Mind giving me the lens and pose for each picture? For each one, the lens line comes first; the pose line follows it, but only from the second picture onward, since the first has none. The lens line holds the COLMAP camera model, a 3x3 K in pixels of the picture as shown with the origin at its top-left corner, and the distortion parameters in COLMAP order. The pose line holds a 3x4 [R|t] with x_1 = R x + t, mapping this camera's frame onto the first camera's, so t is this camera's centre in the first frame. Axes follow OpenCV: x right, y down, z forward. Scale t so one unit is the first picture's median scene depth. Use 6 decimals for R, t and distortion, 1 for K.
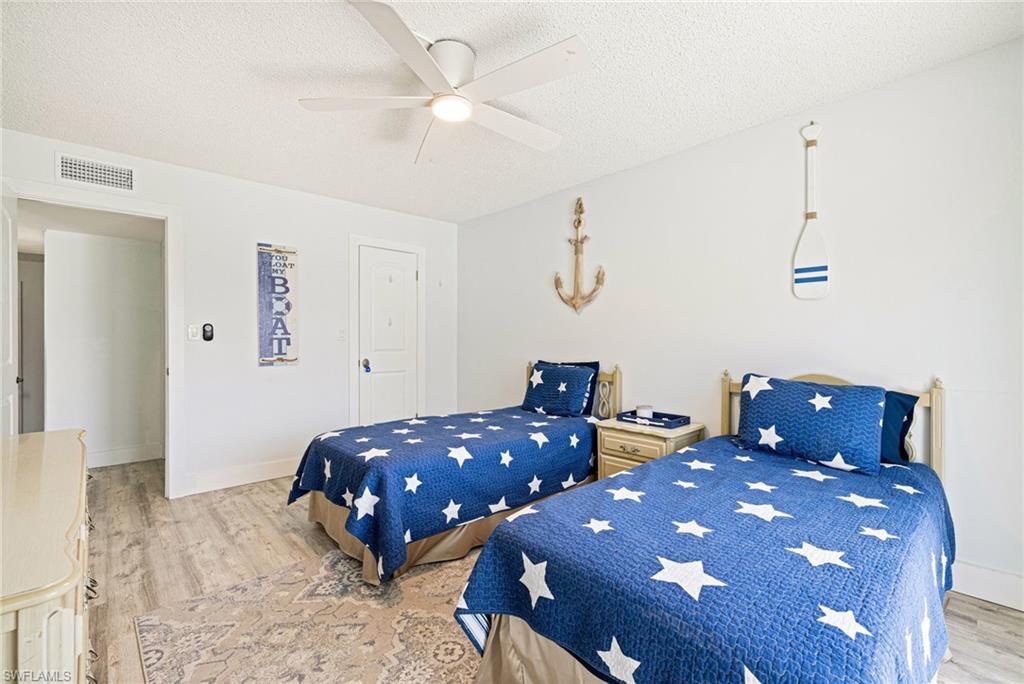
lens RADIAL K [[433.3, 0, 512.0], [0, 433.3, 342.0], [0, 0, 1]] dist [0.001433, 0.000184]
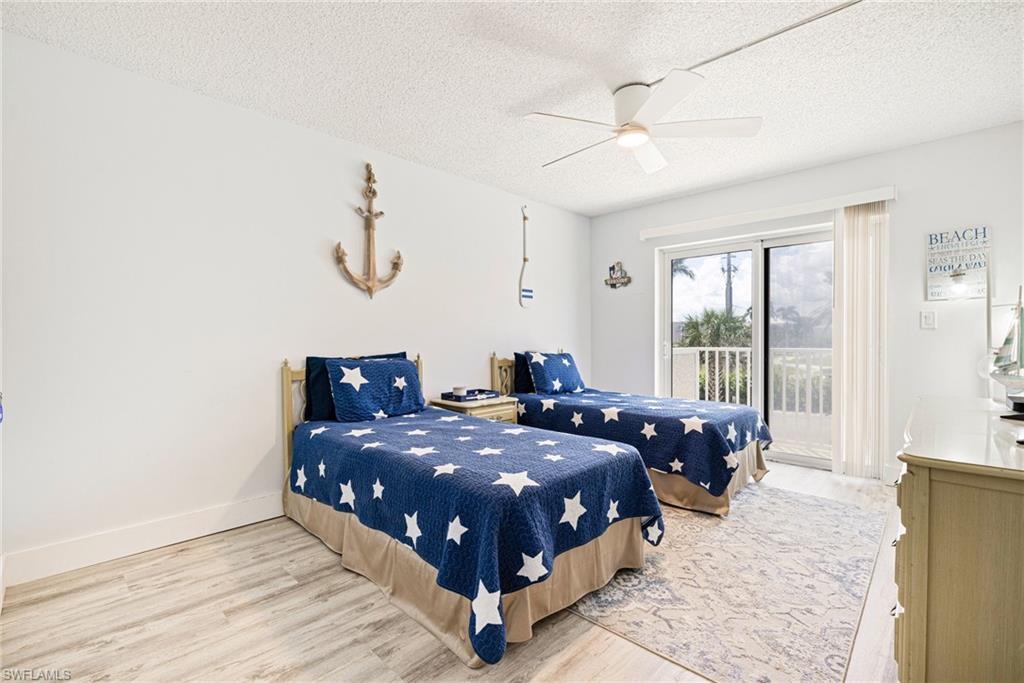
lens RADIAL K [[459.6, 0, 512.0], [0, 459.6, 341.5], [0, 0, 1]] dist [0.000575, -0.000132]
pose [[-0.049885, -0.013667, 0.998661, -1.150797], [0.003175, 0.999899, 0.013843, 0.012492], [-0.998750, 0.003862, -0.049837, 1.132363]]
